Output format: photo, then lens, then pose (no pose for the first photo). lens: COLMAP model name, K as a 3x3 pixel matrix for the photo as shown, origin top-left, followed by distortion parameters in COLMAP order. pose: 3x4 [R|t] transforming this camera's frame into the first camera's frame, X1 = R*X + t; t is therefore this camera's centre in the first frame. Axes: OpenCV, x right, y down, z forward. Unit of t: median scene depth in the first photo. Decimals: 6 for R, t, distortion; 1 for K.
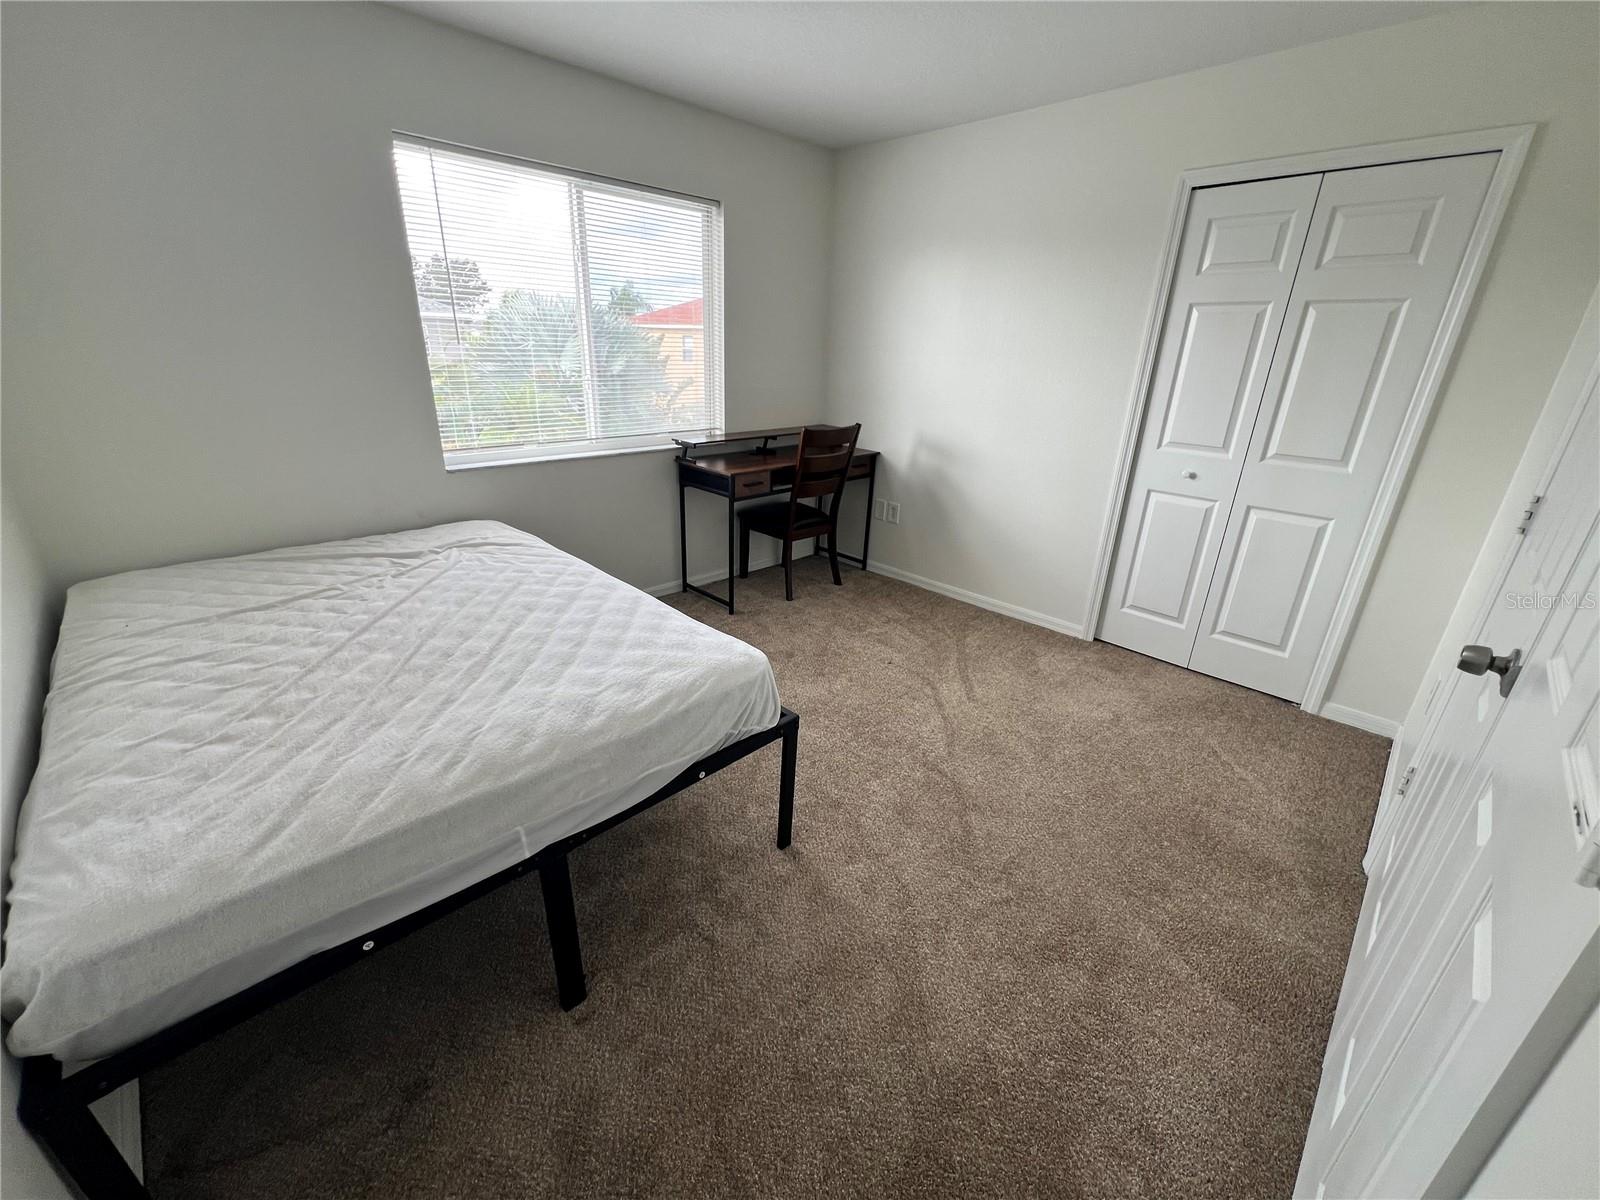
lens RADIAL K [[640.6, 0, 794.9], [0, 640.6, 599.7], [0, 0, 1]] dist [-0.002663, -0.000109]
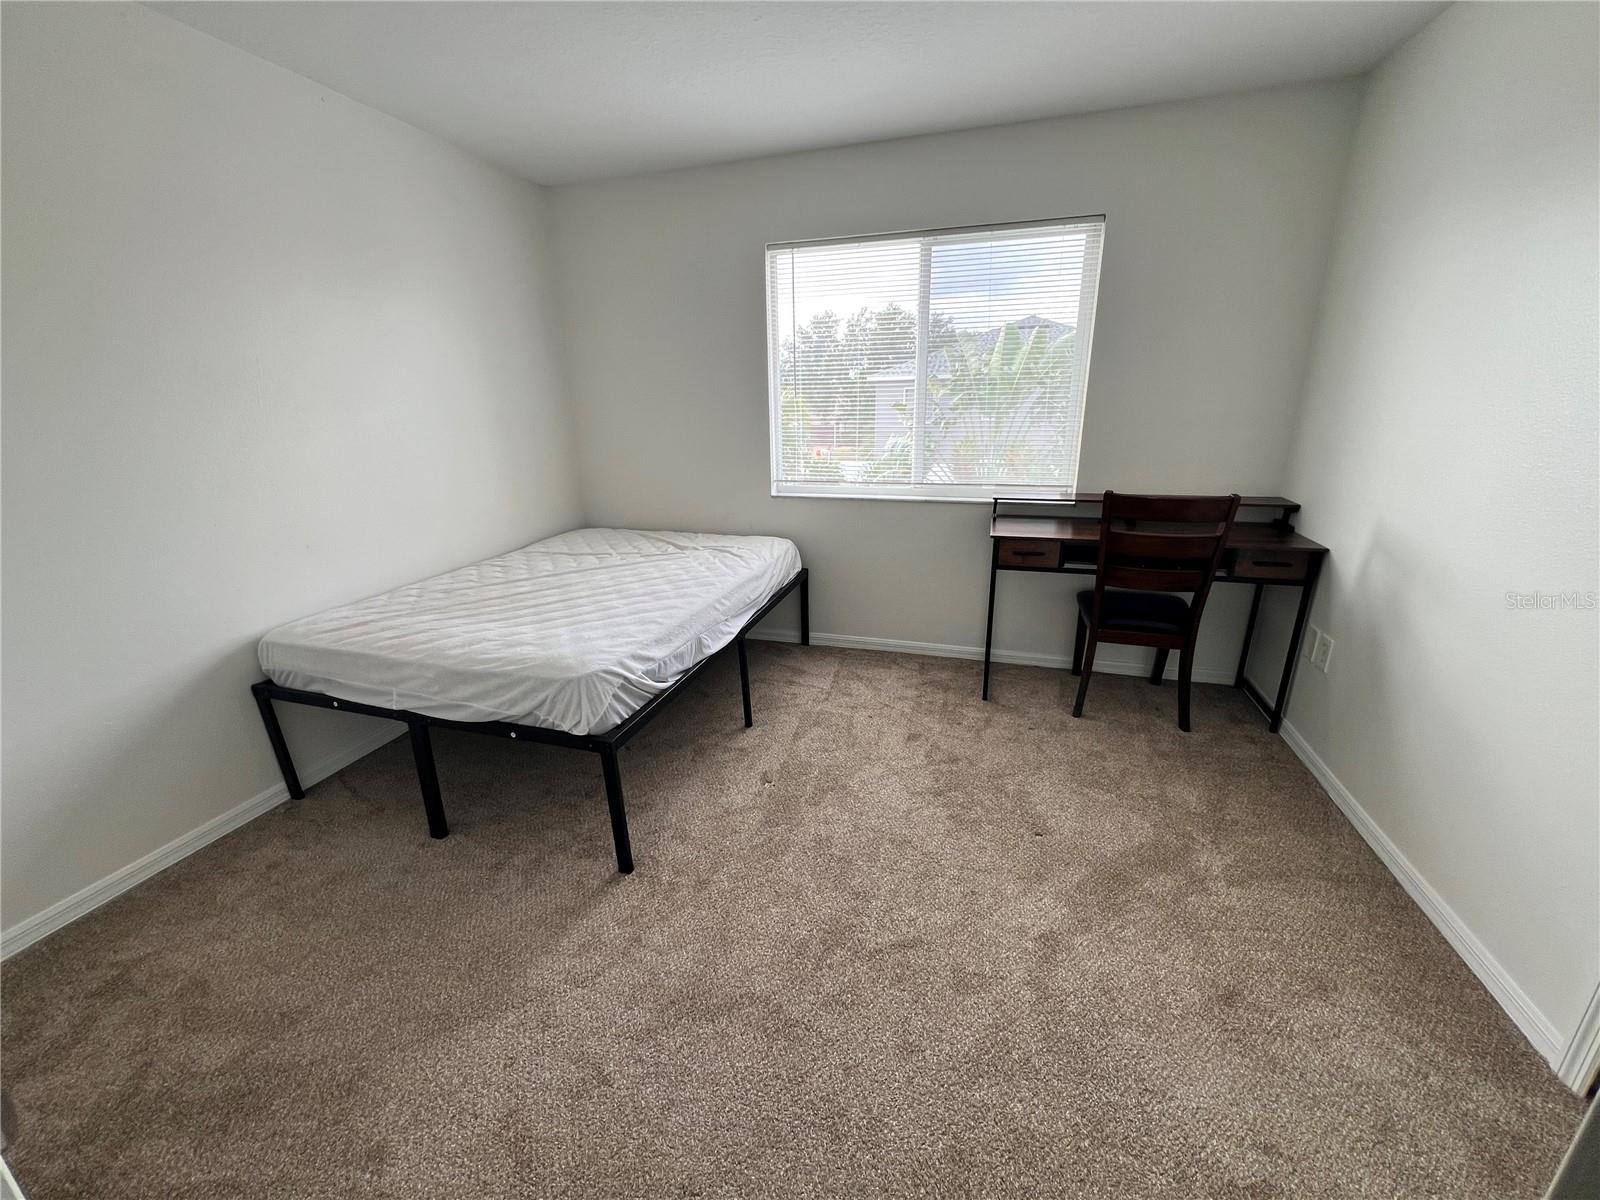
lens RADIAL K [[640.6, 0, 794.3], [0, 640.6, 599.2], [0, 0, 1]] dist [-0.002663, -0.000109]
pose [[0.466688, 0.232145, -0.853412, 0.479894], [-0.297789, 0.949840, 0.095530, -0.109978], [0.832781, 0.209554, 0.512409, 0.337398]]
